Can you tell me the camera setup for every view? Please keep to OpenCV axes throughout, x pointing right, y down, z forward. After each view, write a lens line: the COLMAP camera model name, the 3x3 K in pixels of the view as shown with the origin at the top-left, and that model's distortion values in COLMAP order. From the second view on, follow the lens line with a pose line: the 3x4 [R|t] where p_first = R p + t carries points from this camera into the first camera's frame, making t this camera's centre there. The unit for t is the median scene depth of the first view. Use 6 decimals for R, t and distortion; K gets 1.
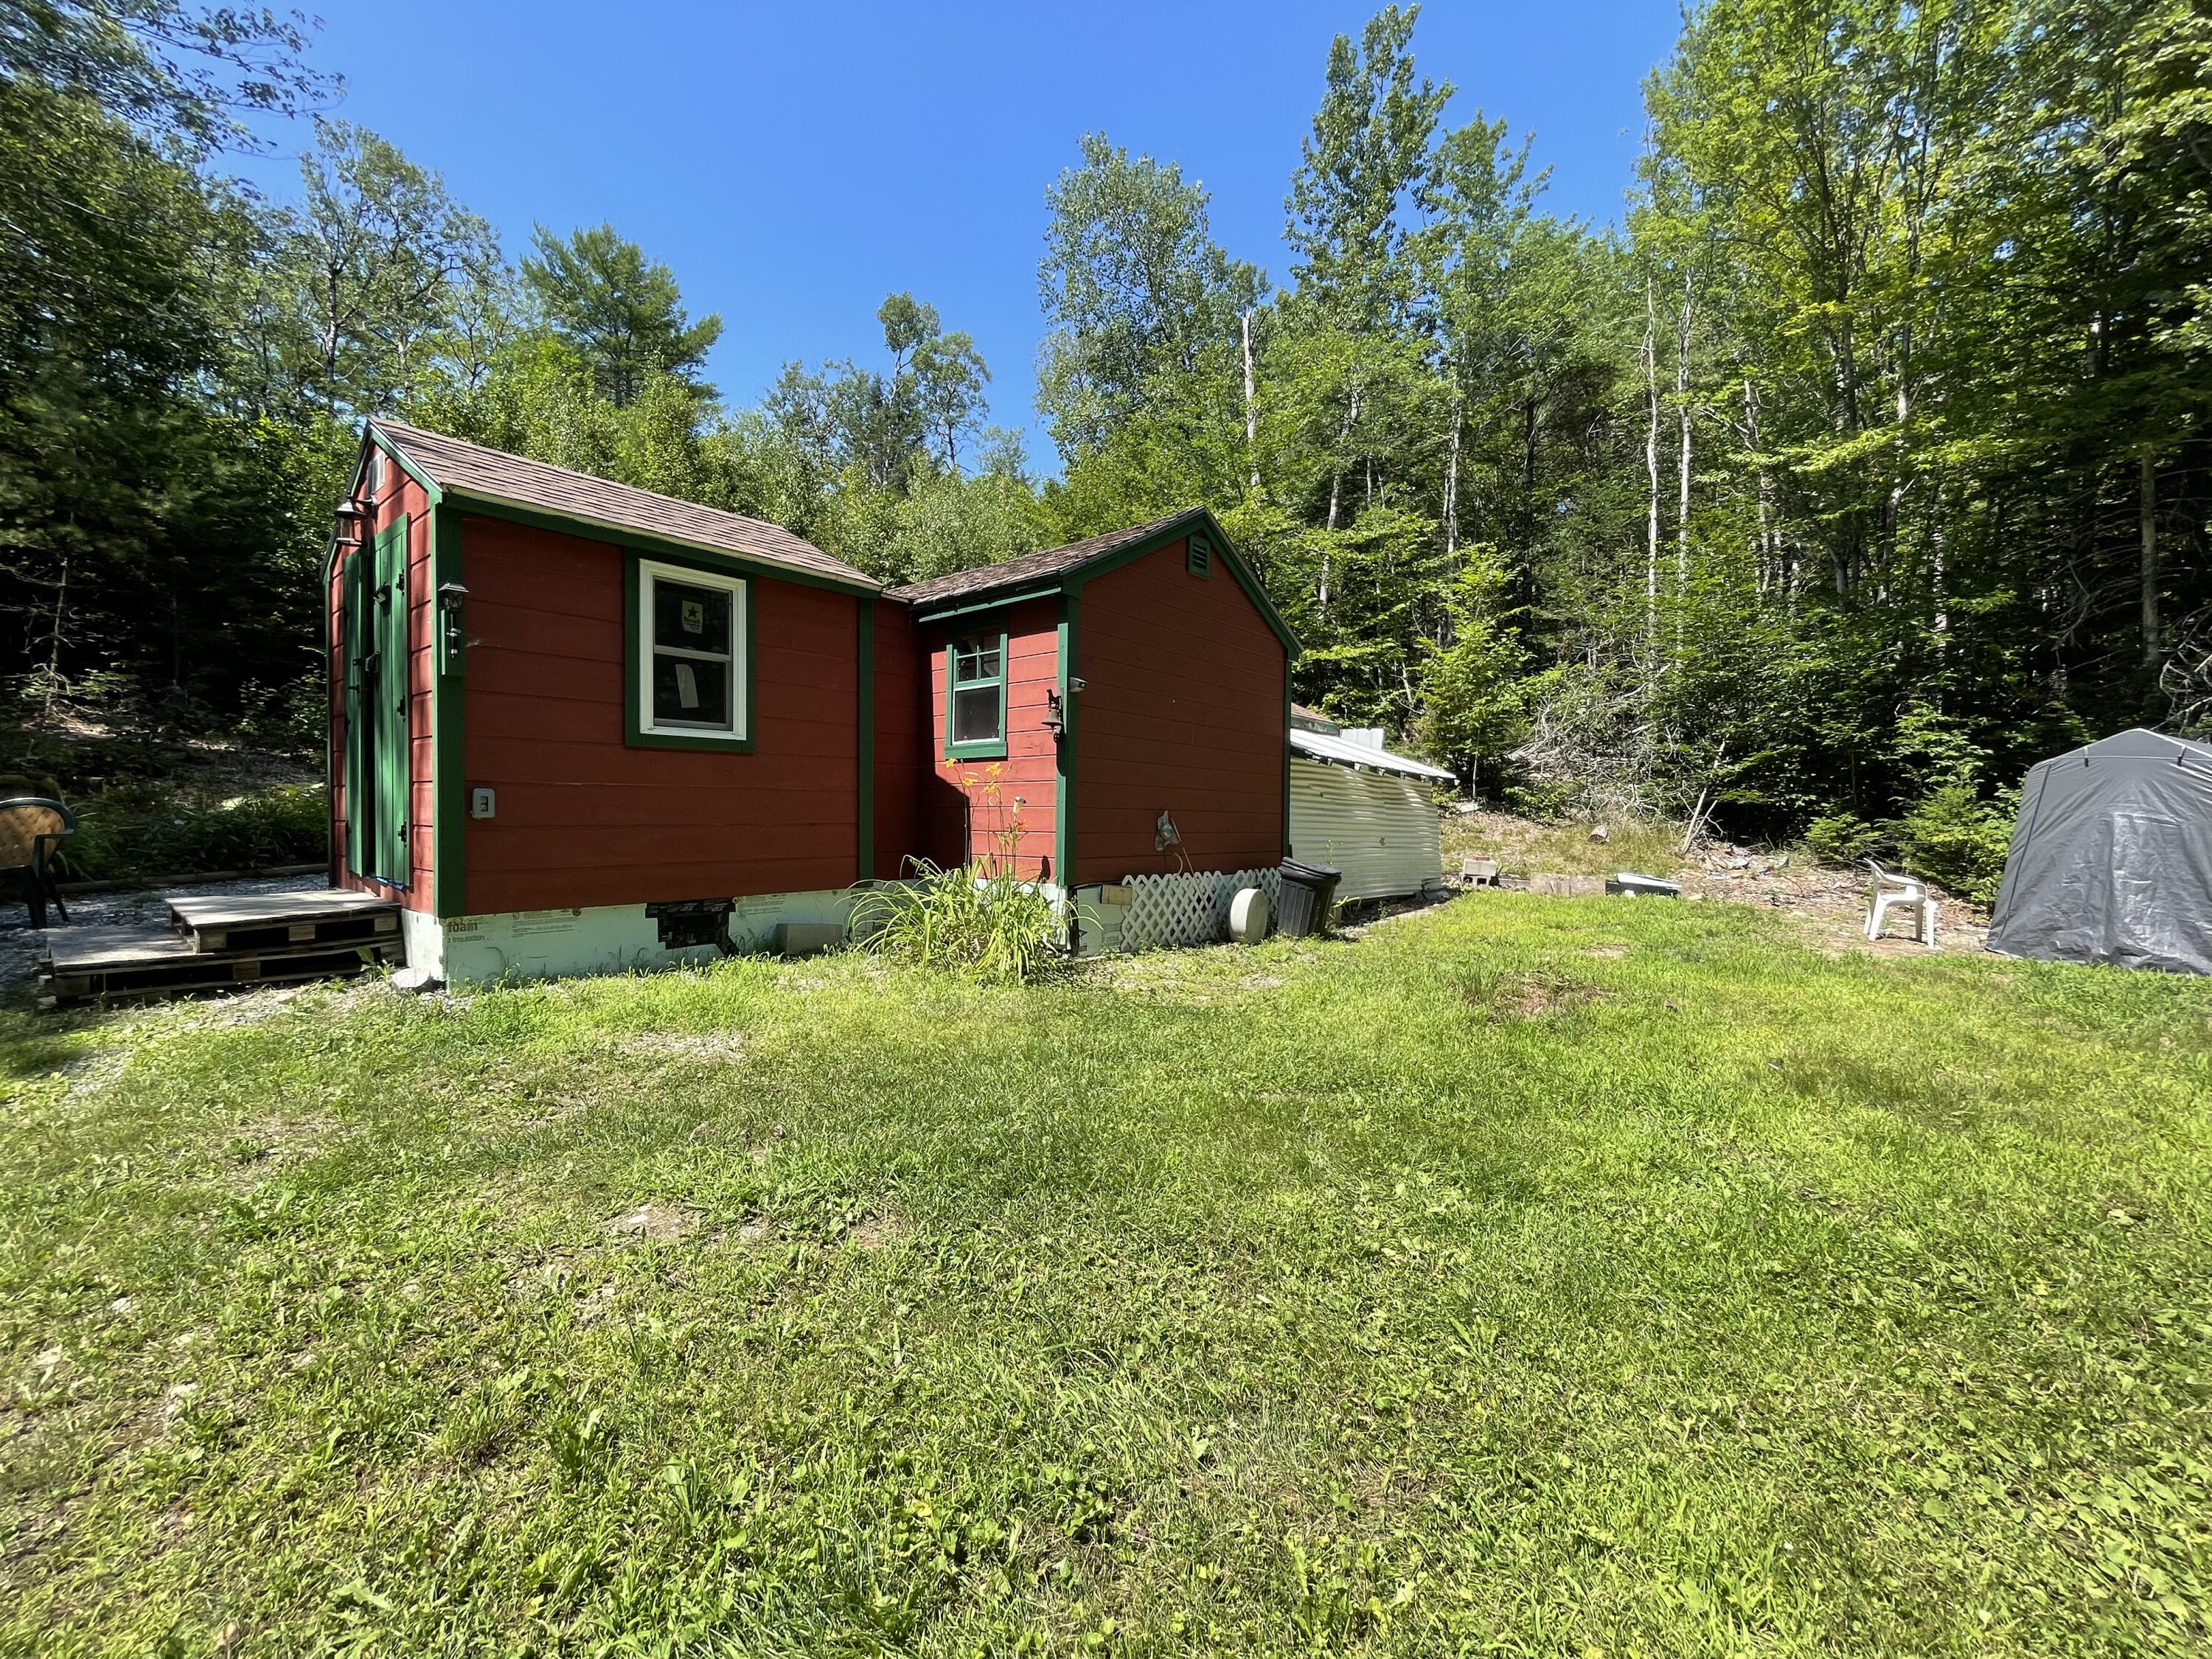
lens RADIAL K [[897.7, 0, 1106.4], [0, 897.7, 840.3], [0, 0, 1]] dist [-0.001548, 0.000452]
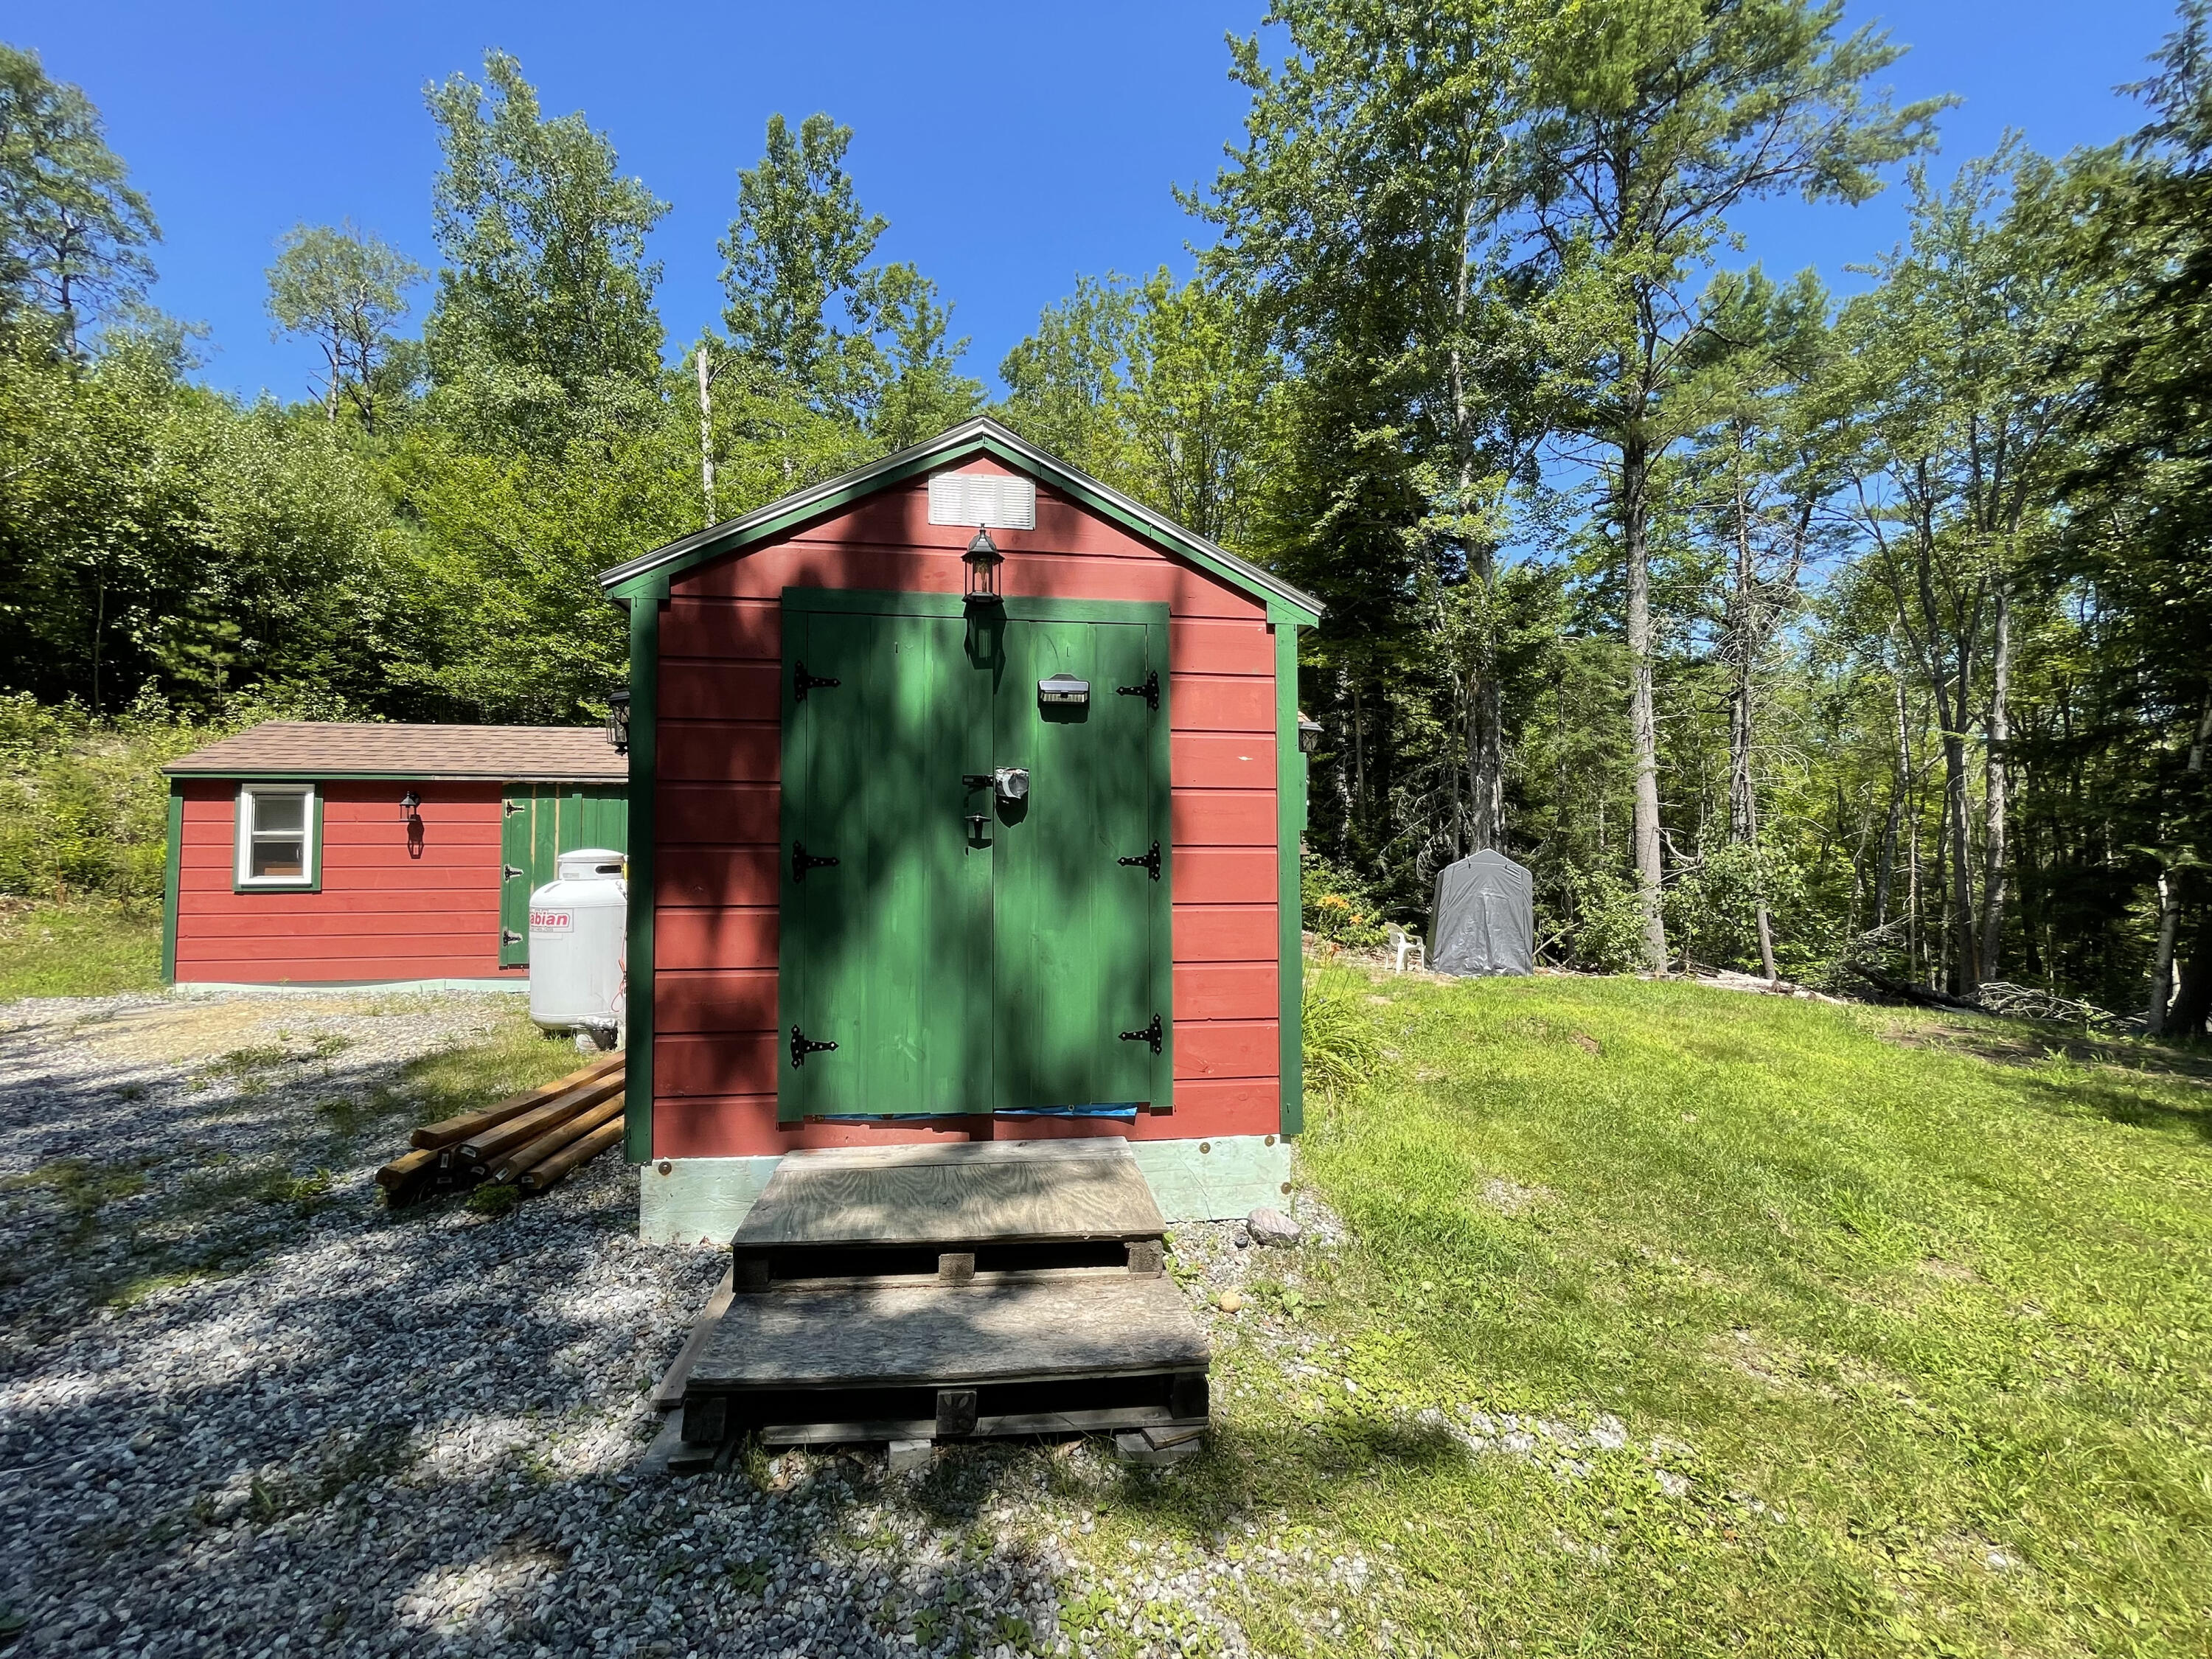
lens RADIAL K [[897.7, 0, 1113.5], [0, 897.7, 831.9], [0, 0, 1]] dist [-0.001548, 0.000452]
pose [[0.668940, 0.021851, 0.742996, -0.506868], [0.029997, 0.997960, -0.056357, -0.048973], [-0.742711, 0.059987, 0.666919, 0.199213]]
